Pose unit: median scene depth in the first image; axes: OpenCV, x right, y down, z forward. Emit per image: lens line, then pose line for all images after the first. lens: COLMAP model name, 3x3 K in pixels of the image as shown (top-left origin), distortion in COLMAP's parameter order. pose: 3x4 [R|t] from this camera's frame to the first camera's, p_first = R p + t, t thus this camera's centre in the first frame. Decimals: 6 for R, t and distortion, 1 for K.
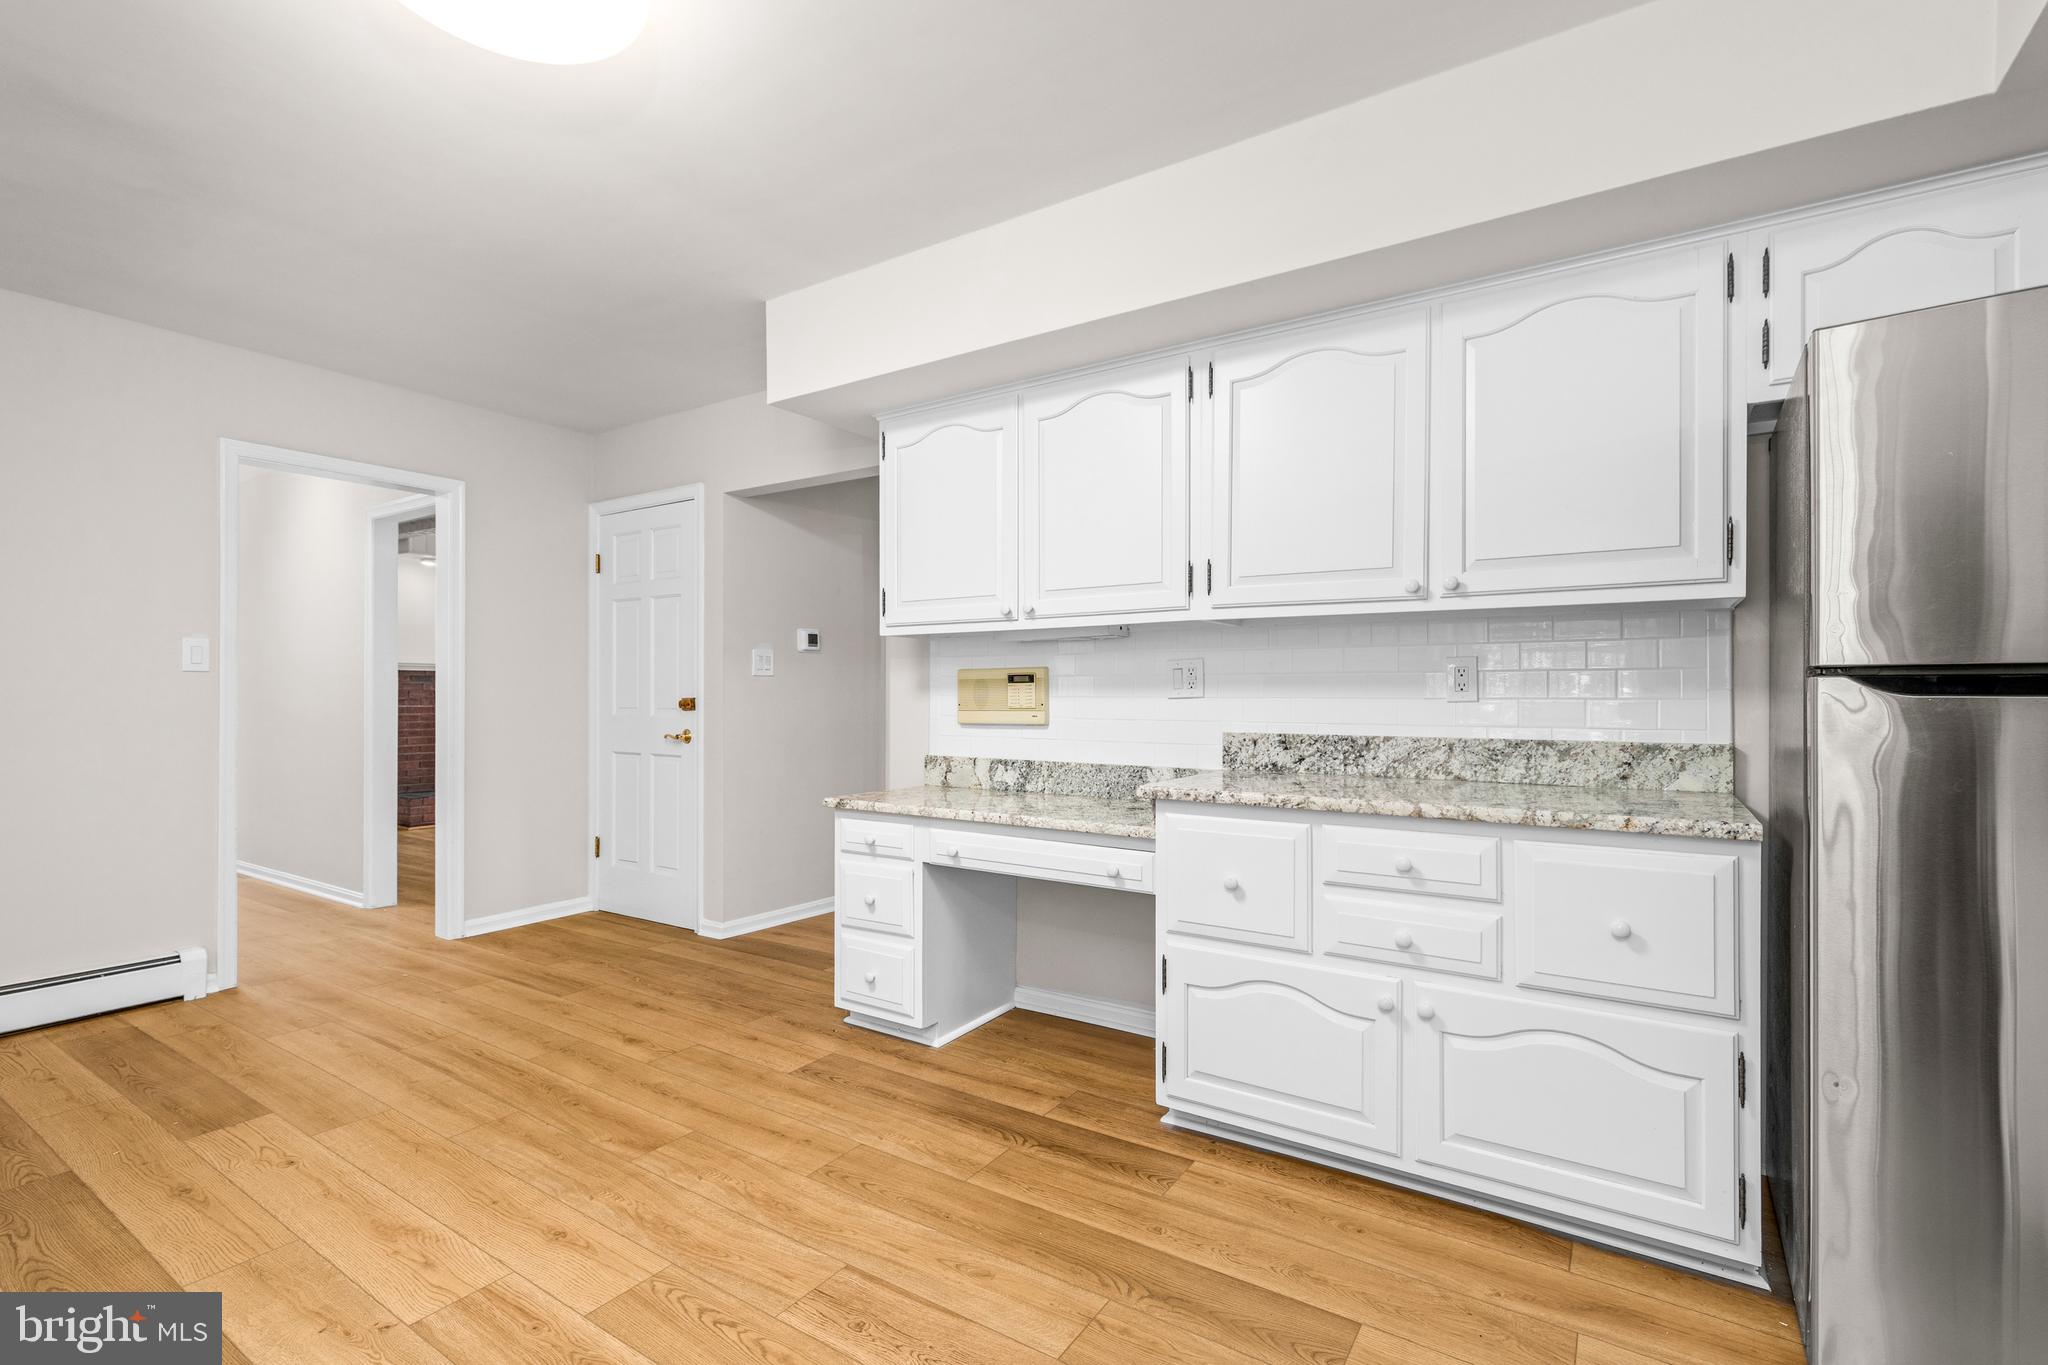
lens RADIAL K [[927.8, 0, 1012.8], [0, 927.8, 691.8], [0, 0, 1]] dist [0.008496, -0.002256]
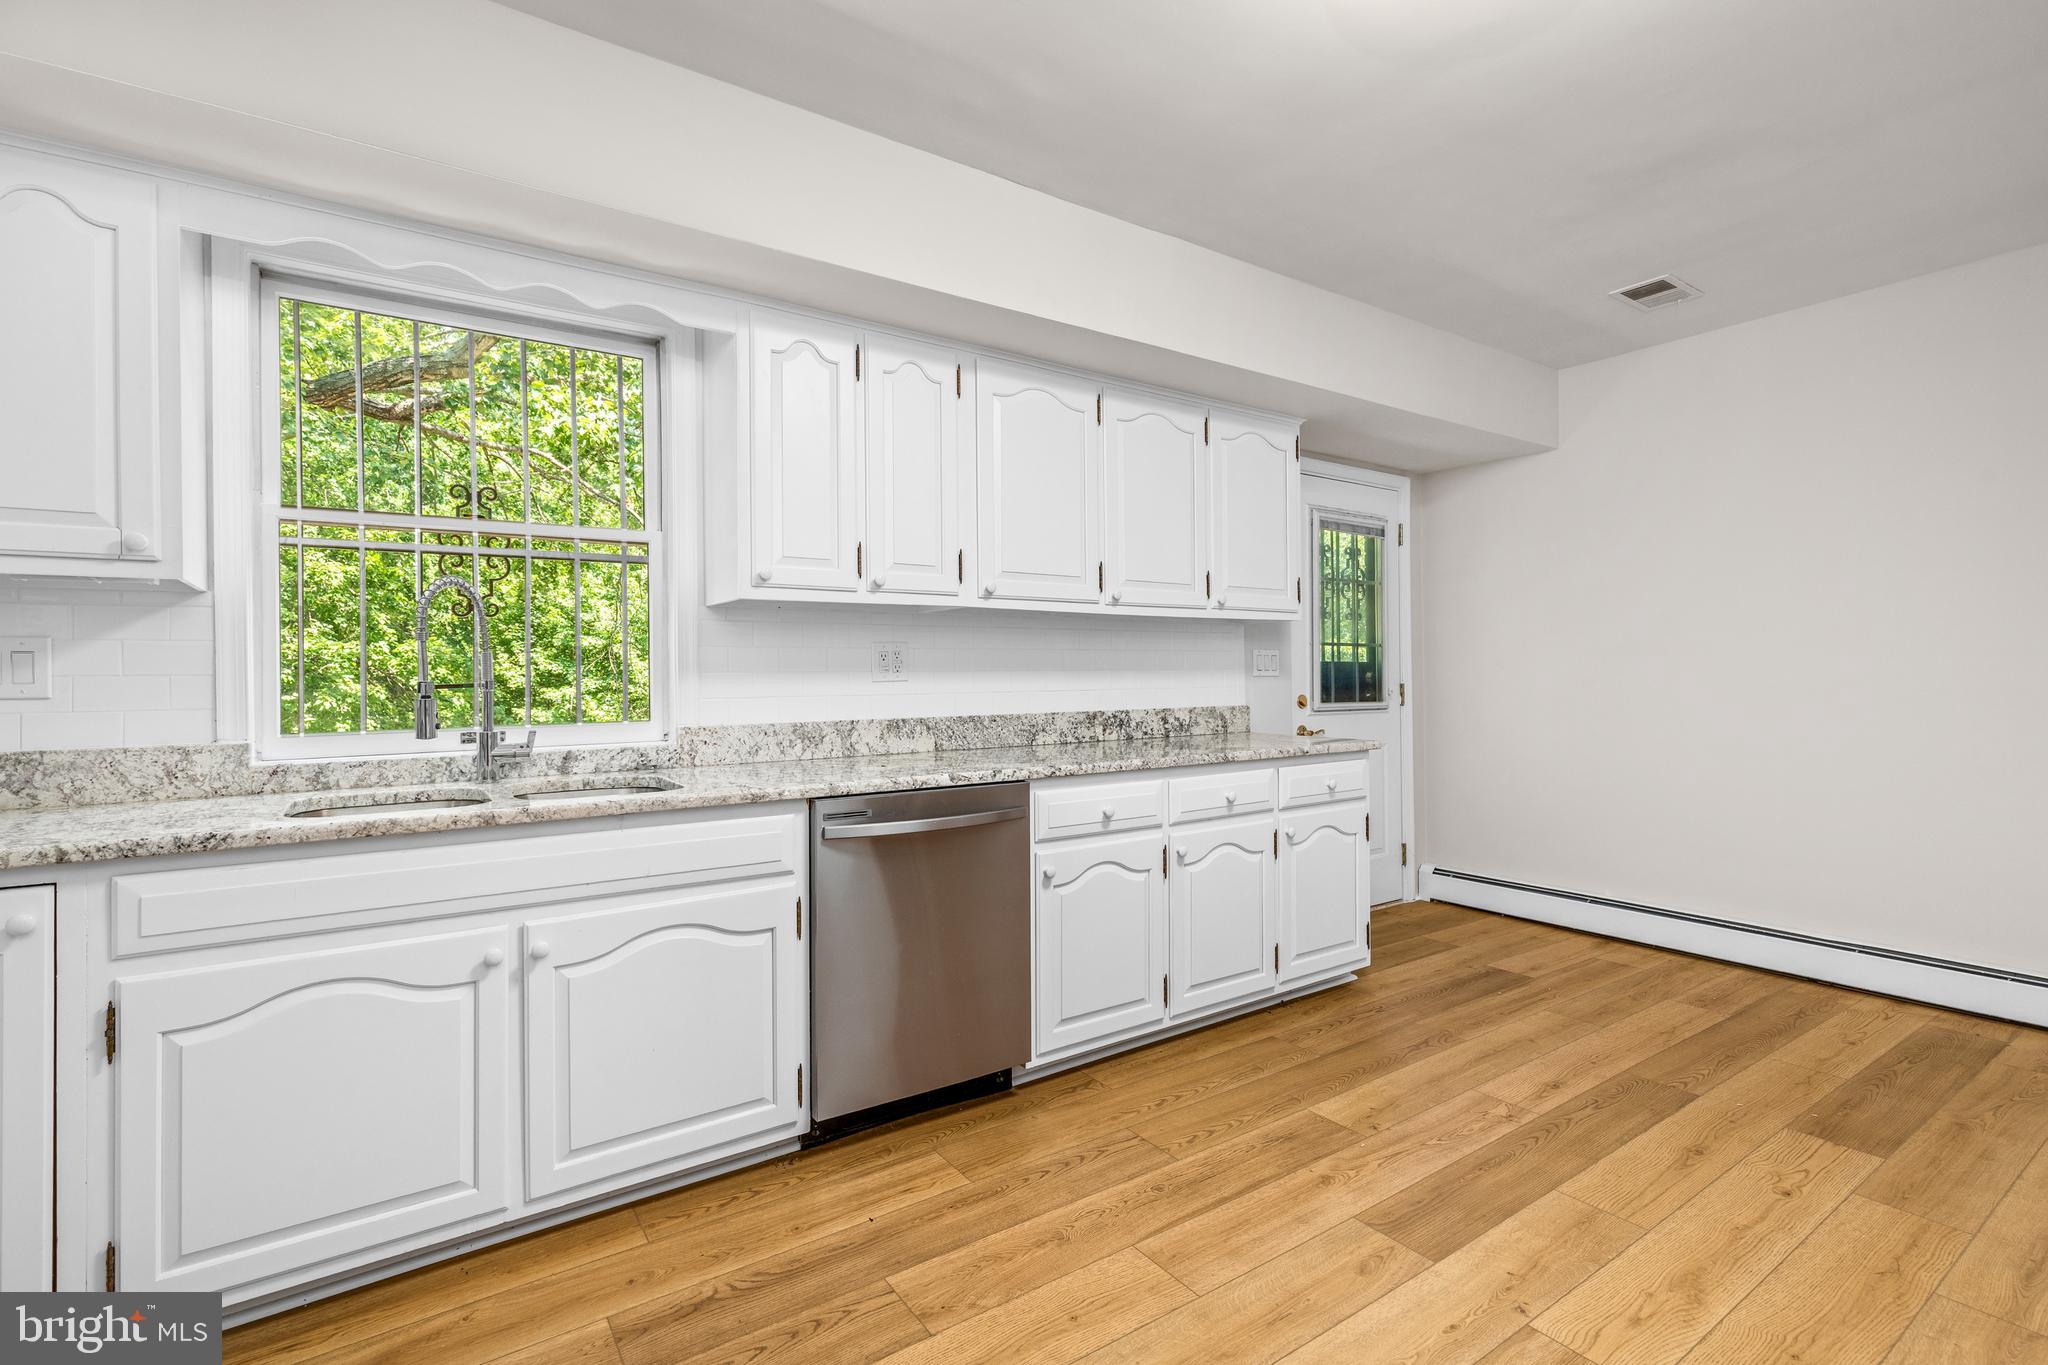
lens RADIAL K [[927.8, 0, 1025.1], [0, 927.8, 670.0], [0, 0, 1]] dist [0.008496, -0.002256]
pose [[-0.367139, -0.004004, -0.930157, 0.338826], [0.013258, 0.999867, -0.009537, -0.004040], [0.930071, -0.015834, -0.367037, 0.648811]]
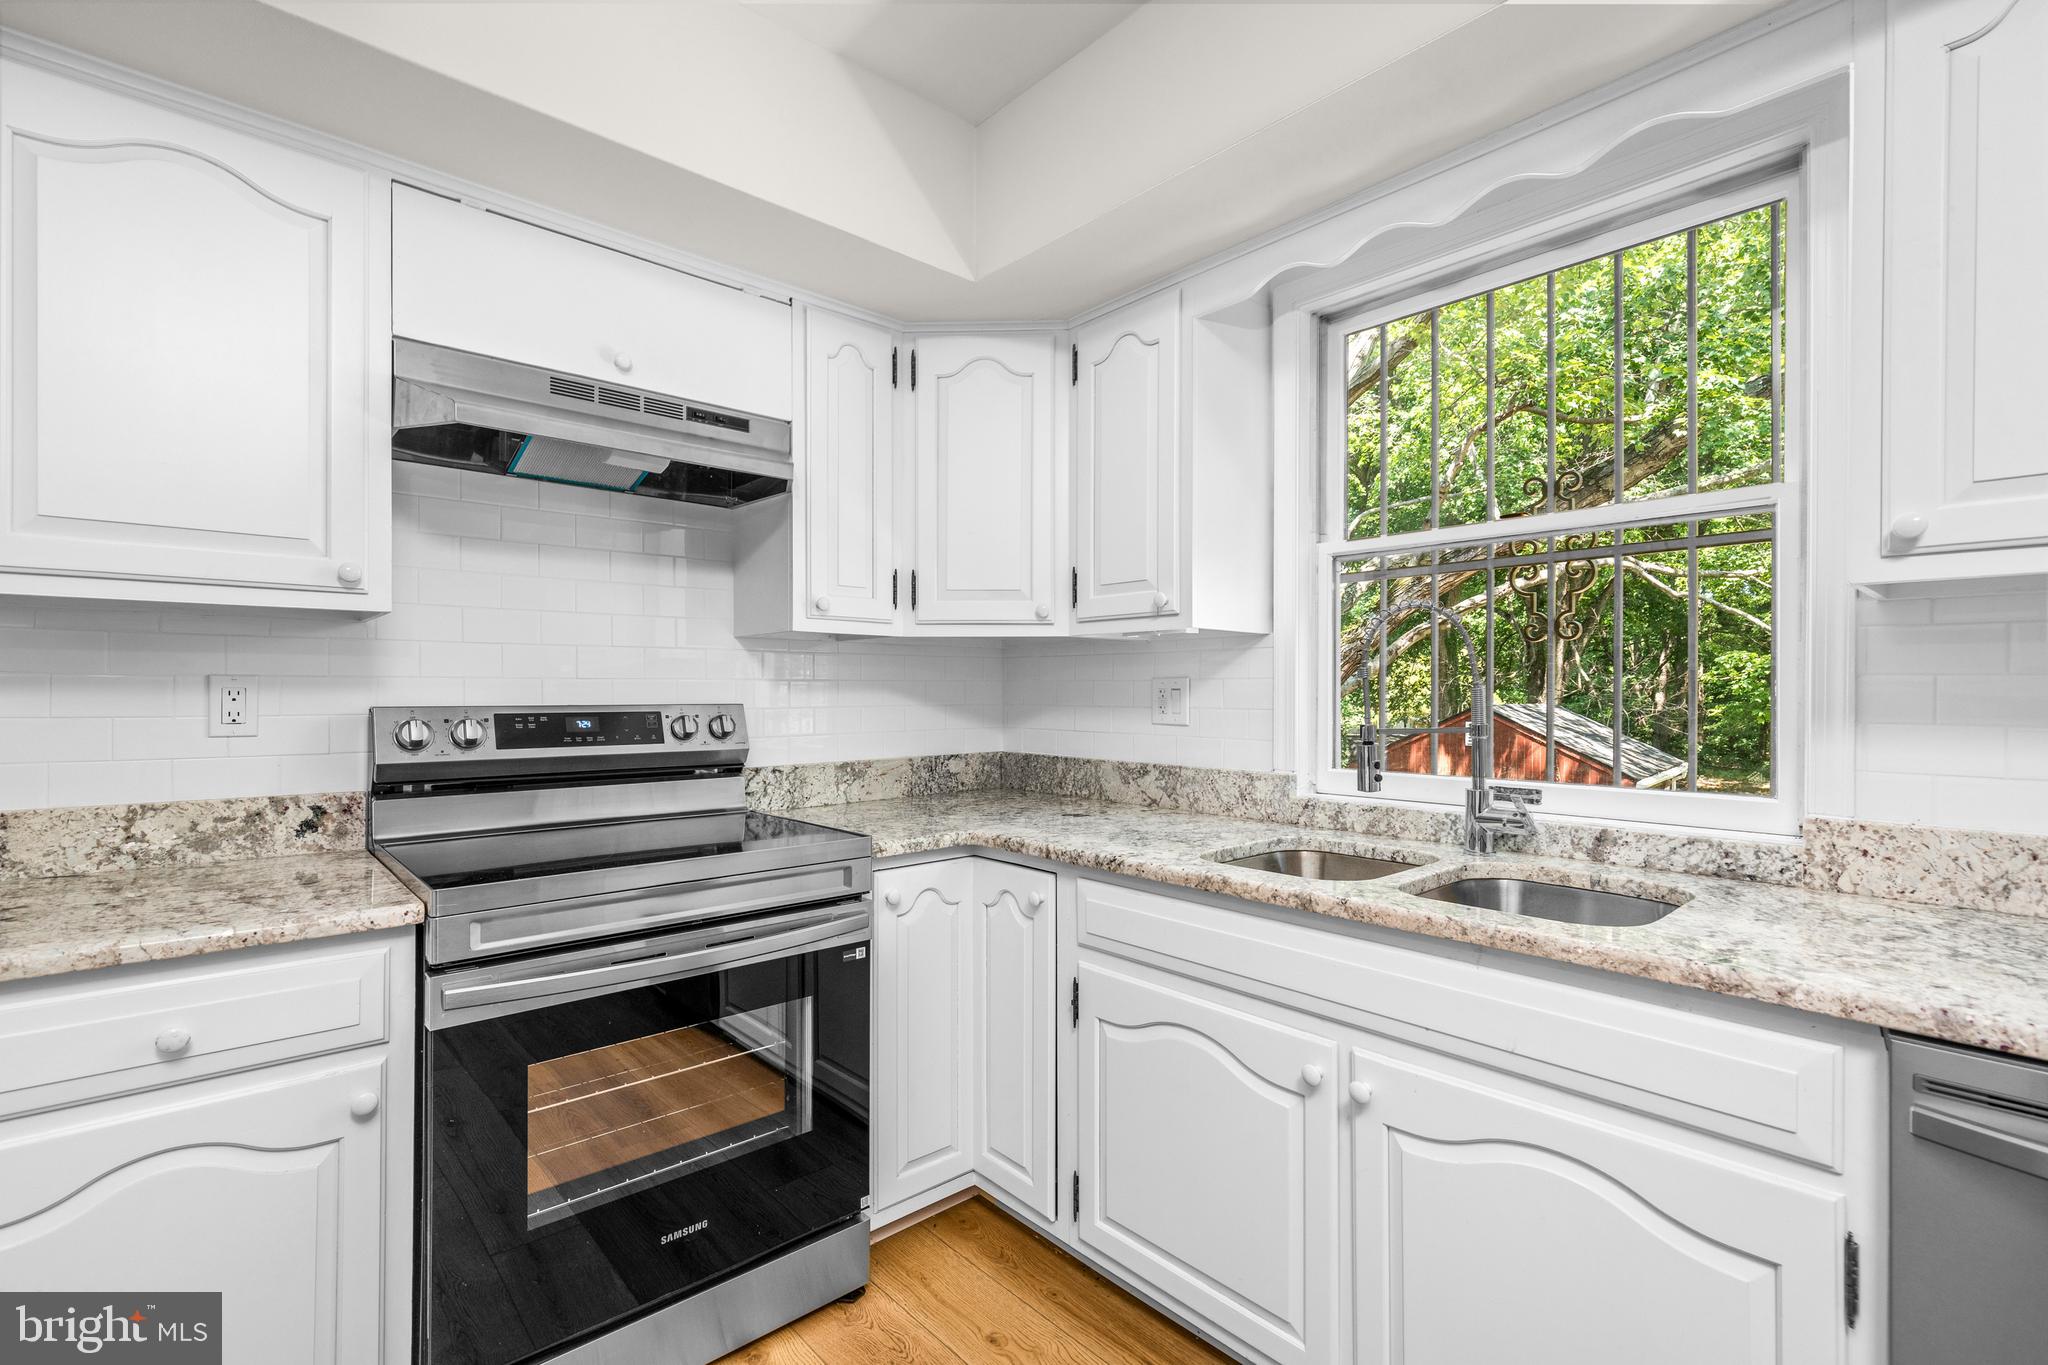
lens RADIAL K [[927.8, 0, 1022.2], [0, 927.8, 687.8], [0, 0, 1]] dist [0.008496, -0.002256]
pose [[-0.970250, -0.005429, 0.242045, -0.194939], [-0.007026, 0.999959, -0.005738, -0.033915], [-0.242004, -0.007268, -0.970248, 0.601736]]
